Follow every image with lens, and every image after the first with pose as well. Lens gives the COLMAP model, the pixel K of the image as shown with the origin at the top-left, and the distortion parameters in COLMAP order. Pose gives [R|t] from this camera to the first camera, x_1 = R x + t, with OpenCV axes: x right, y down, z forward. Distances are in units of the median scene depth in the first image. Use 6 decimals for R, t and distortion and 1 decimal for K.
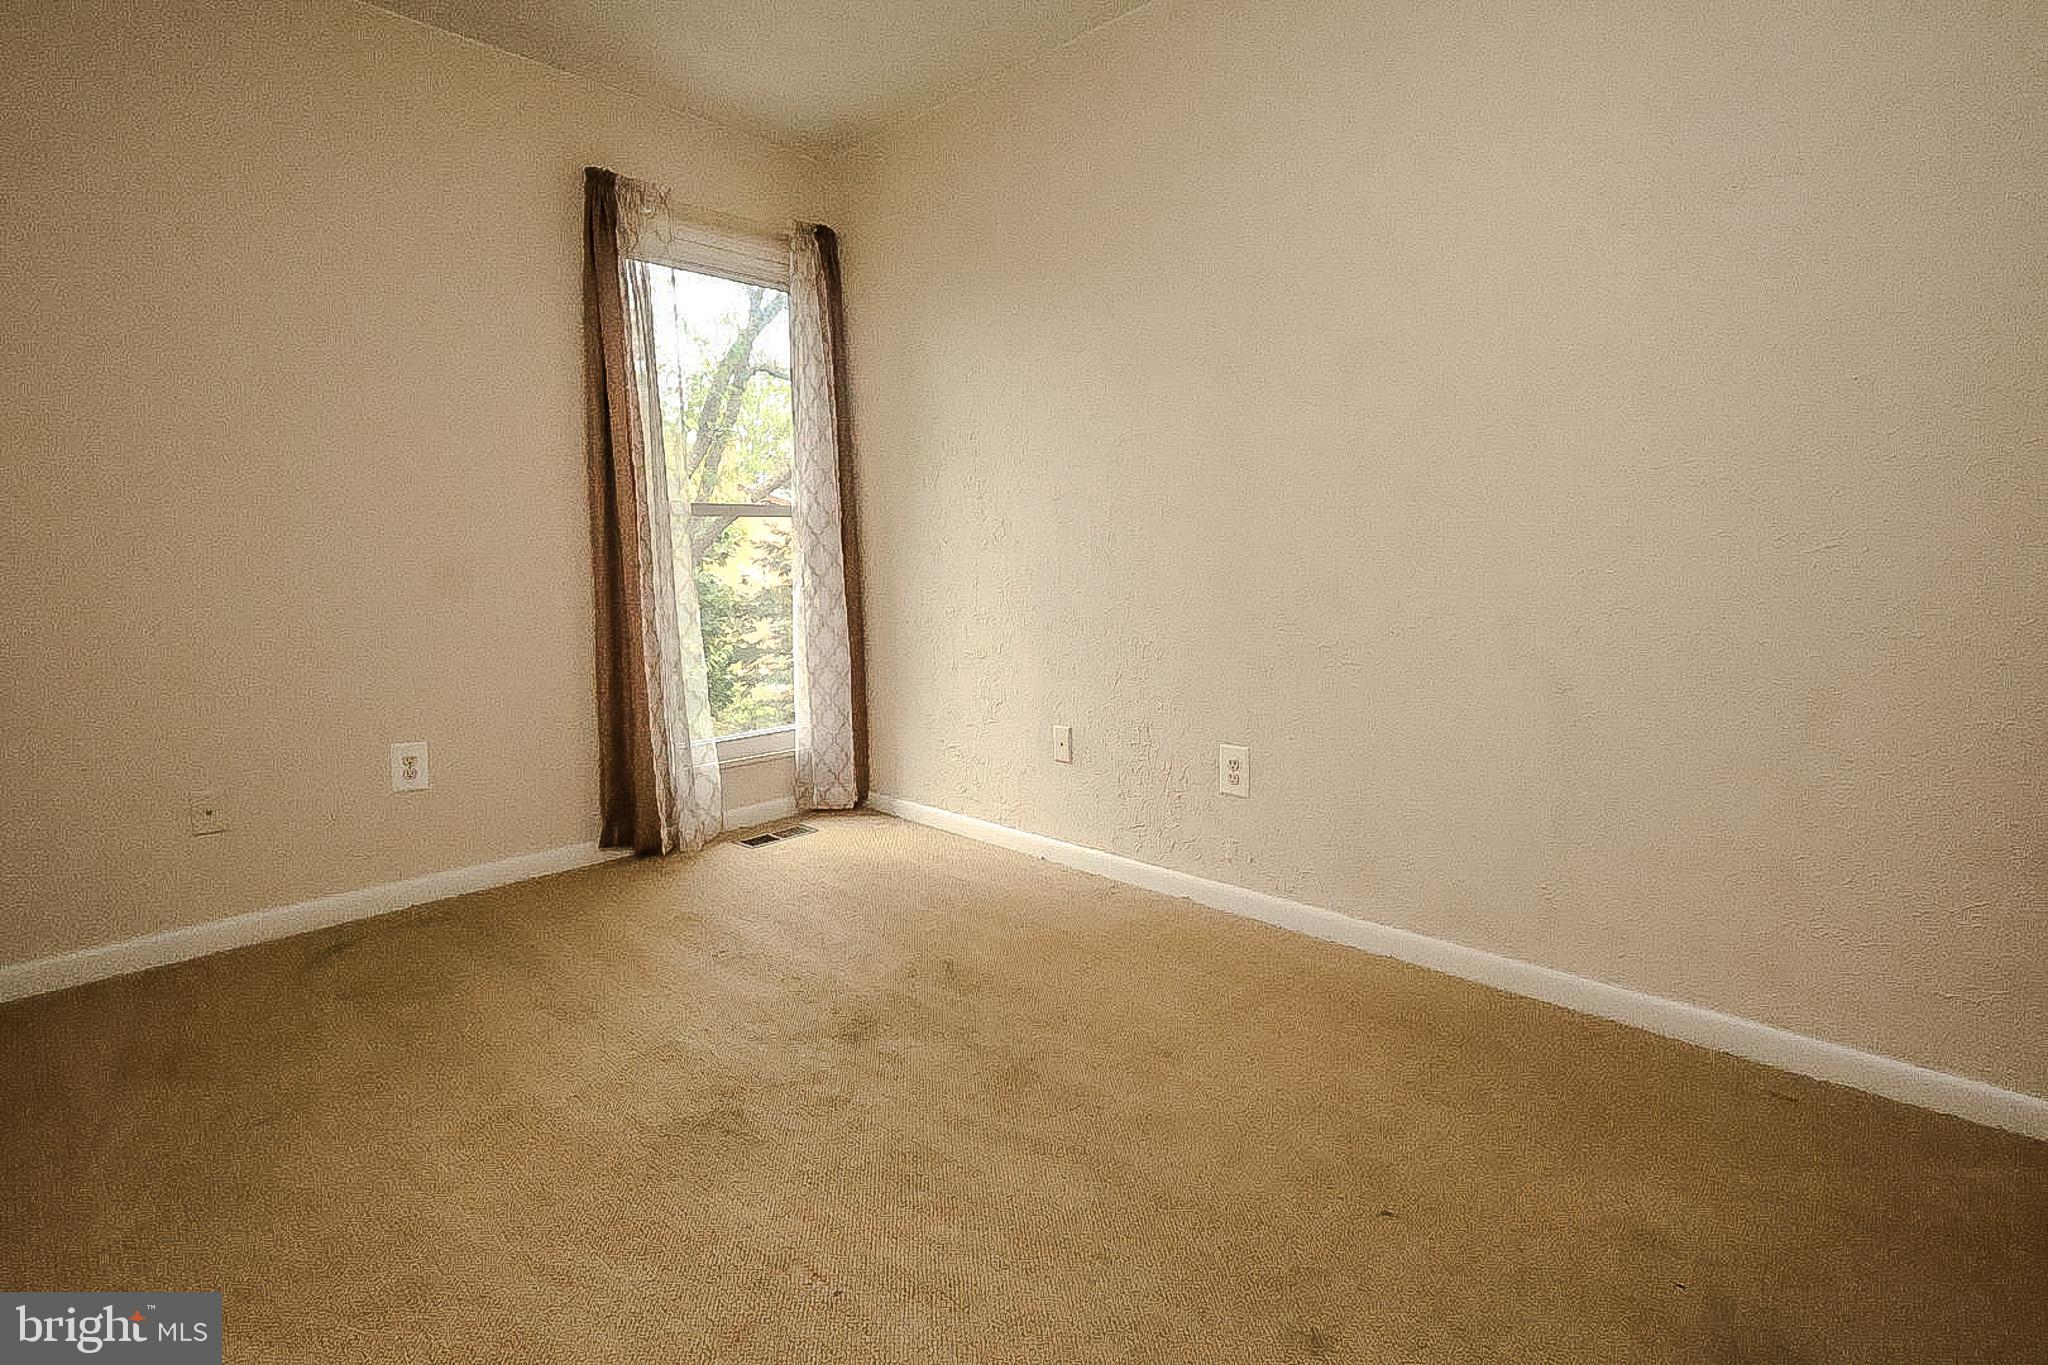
lens RADIAL K [[955.0, 0, 1028.0], [0, 955.0, 680.2], [0, 0, 1]] dist [-0.006496, 0.002595]
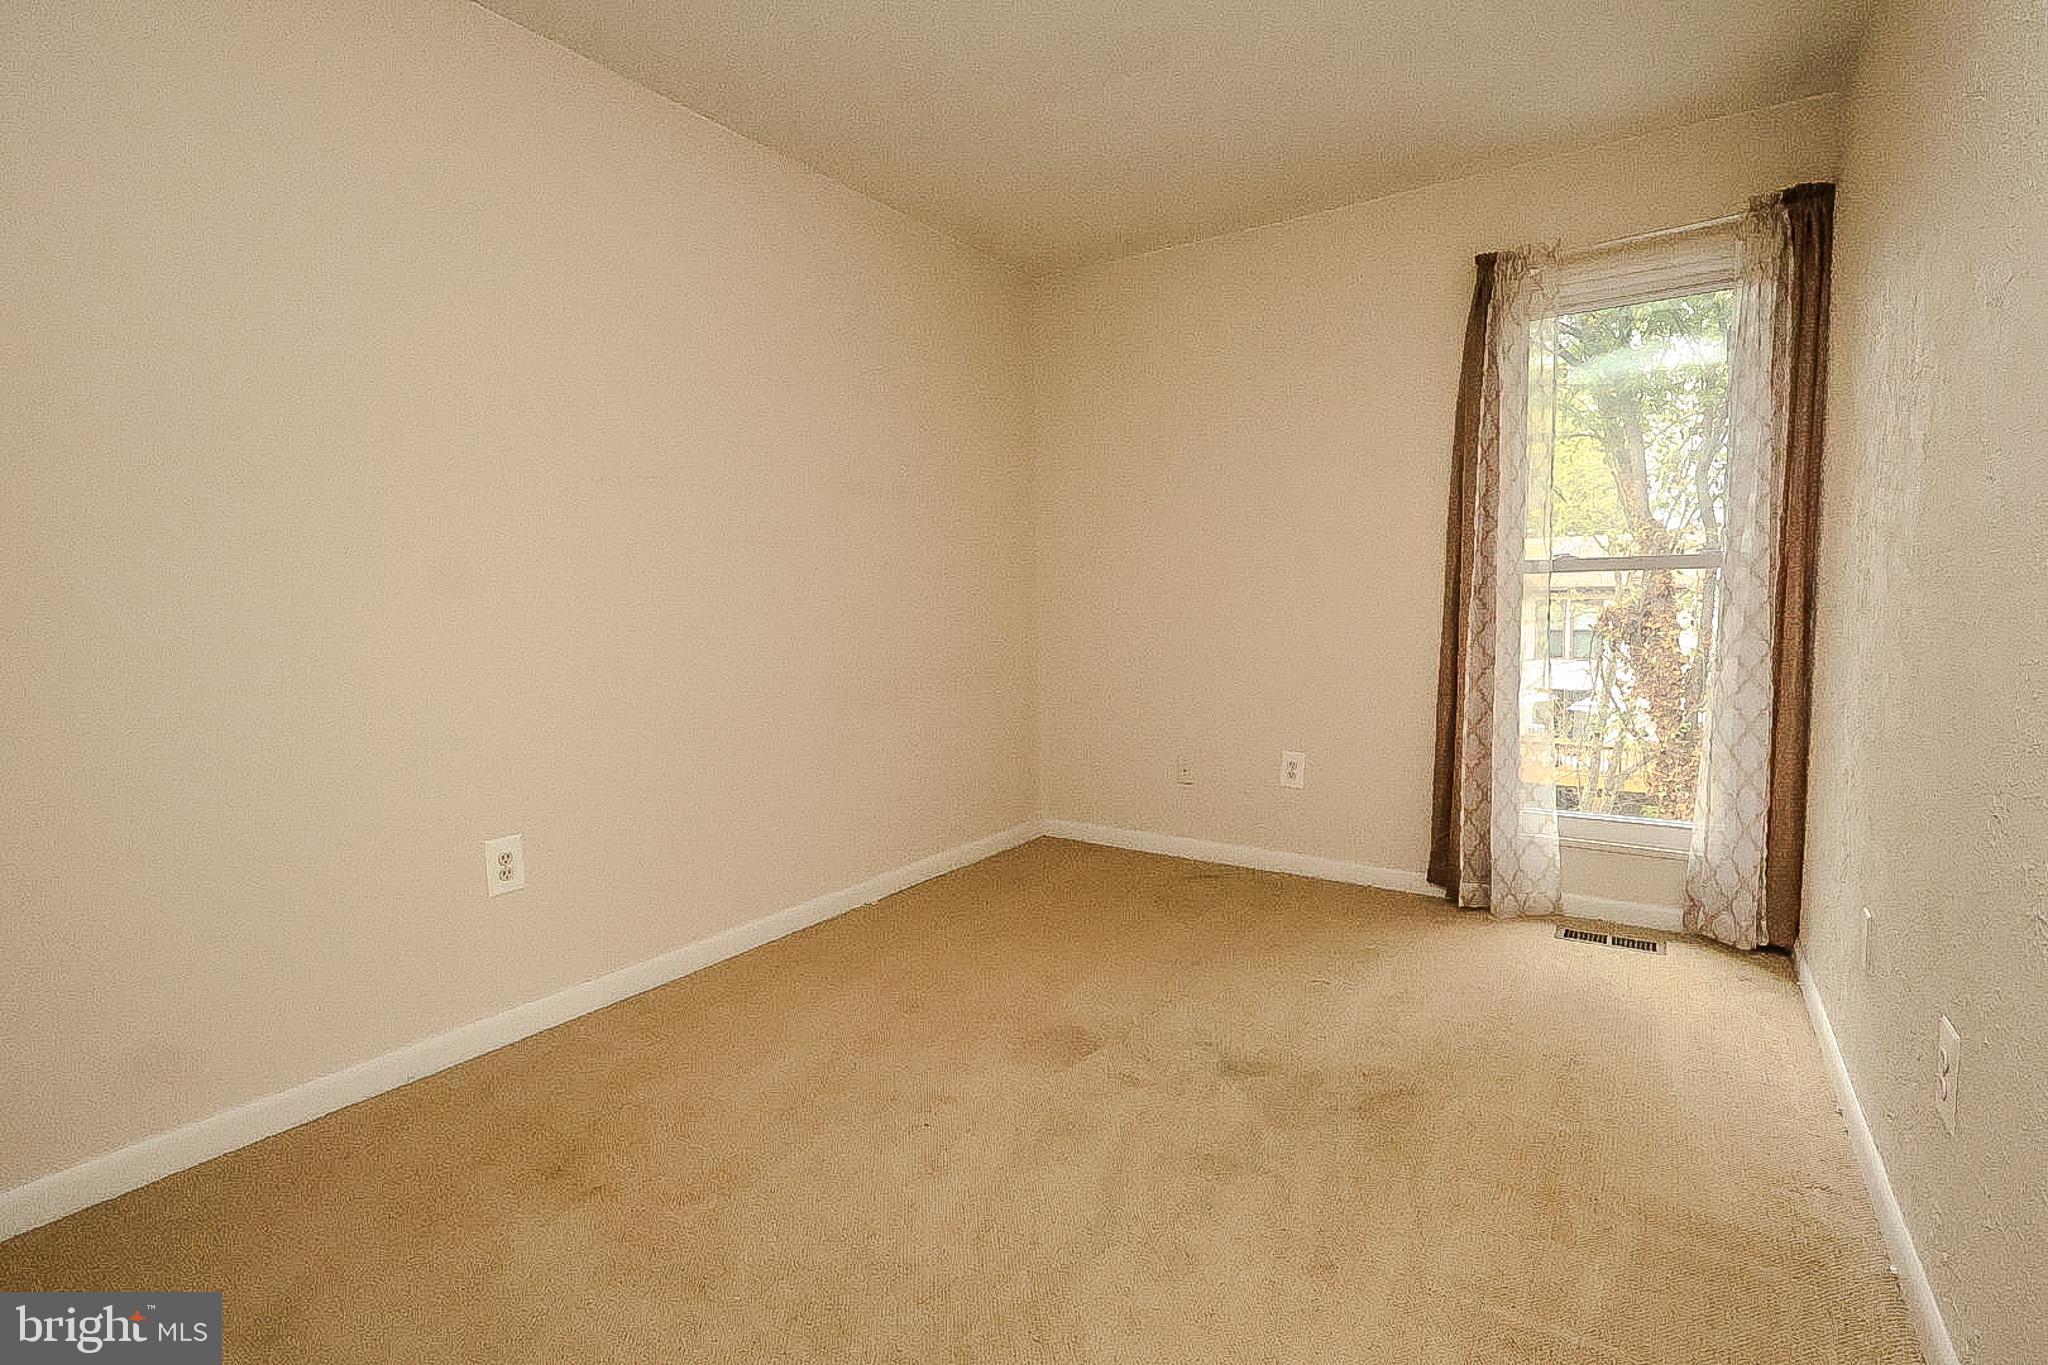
lens RADIAL K [[955.0, 0, 1027.1], [0, 955.0, 683.3], [0, 0, 1]] dist [-0.006496, 0.002595]
pose [[0.163115, 0.101126, -0.981411, 0.488622], [-0.114164, 0.989986, 0.083036, -0.080821], [0.979980, 0.098497, 0.173026, 0.317186]]
